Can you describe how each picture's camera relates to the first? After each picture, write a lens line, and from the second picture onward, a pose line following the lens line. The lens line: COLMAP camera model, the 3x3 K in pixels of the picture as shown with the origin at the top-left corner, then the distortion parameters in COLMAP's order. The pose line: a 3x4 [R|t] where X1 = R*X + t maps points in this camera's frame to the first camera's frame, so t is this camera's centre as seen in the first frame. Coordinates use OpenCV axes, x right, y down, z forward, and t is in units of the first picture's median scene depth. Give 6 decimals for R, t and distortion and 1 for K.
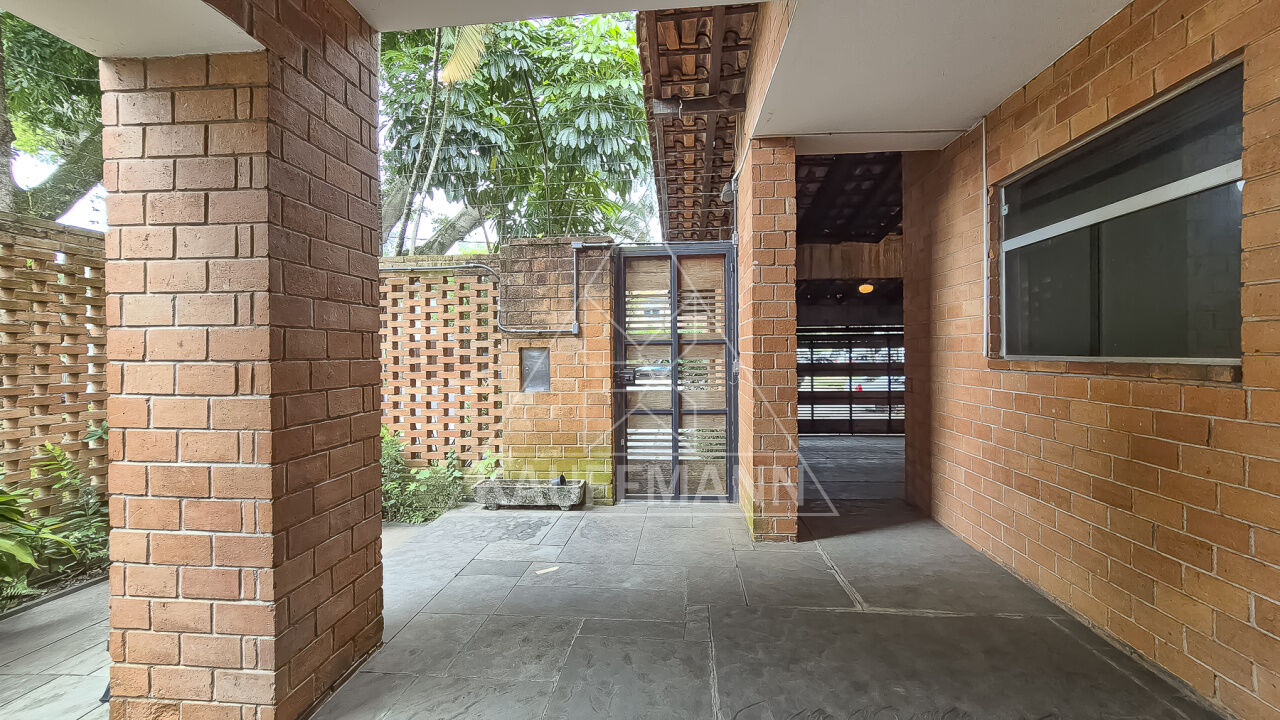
lens RADIAL K [[528.7, 0, 637.9], [0, 528.7, 356.6], [0, 0, 1]] dist [-0.027148, 0.014750]
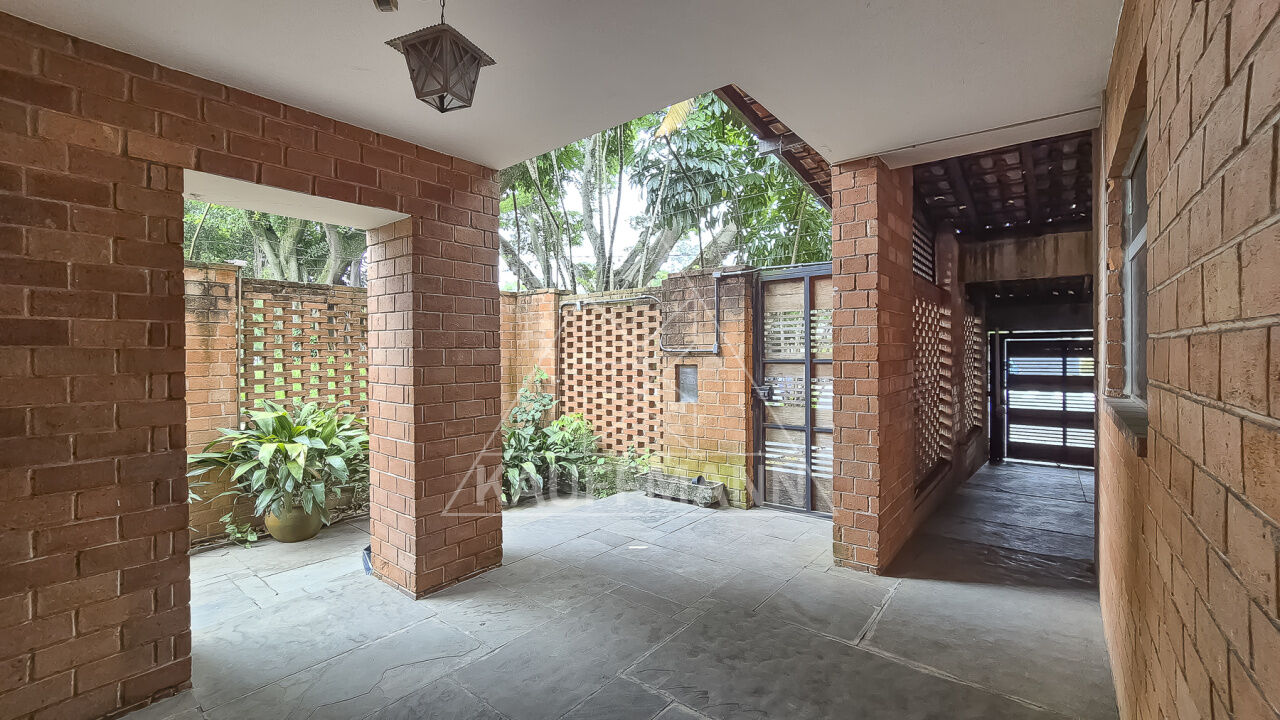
lens RADIAL K [[528.7, 0, 637.9], [0, 528.7, 356.6], [0, 0, 1]] dist [-0.027148, 0.014750]
pose [[0.832804, 0.007276, -0.553520, 0.368994], [-0.004789, 0.999971, 0.005939, -0.041834], [0.553547, -0.002296, 0.832815, -0.037033]]
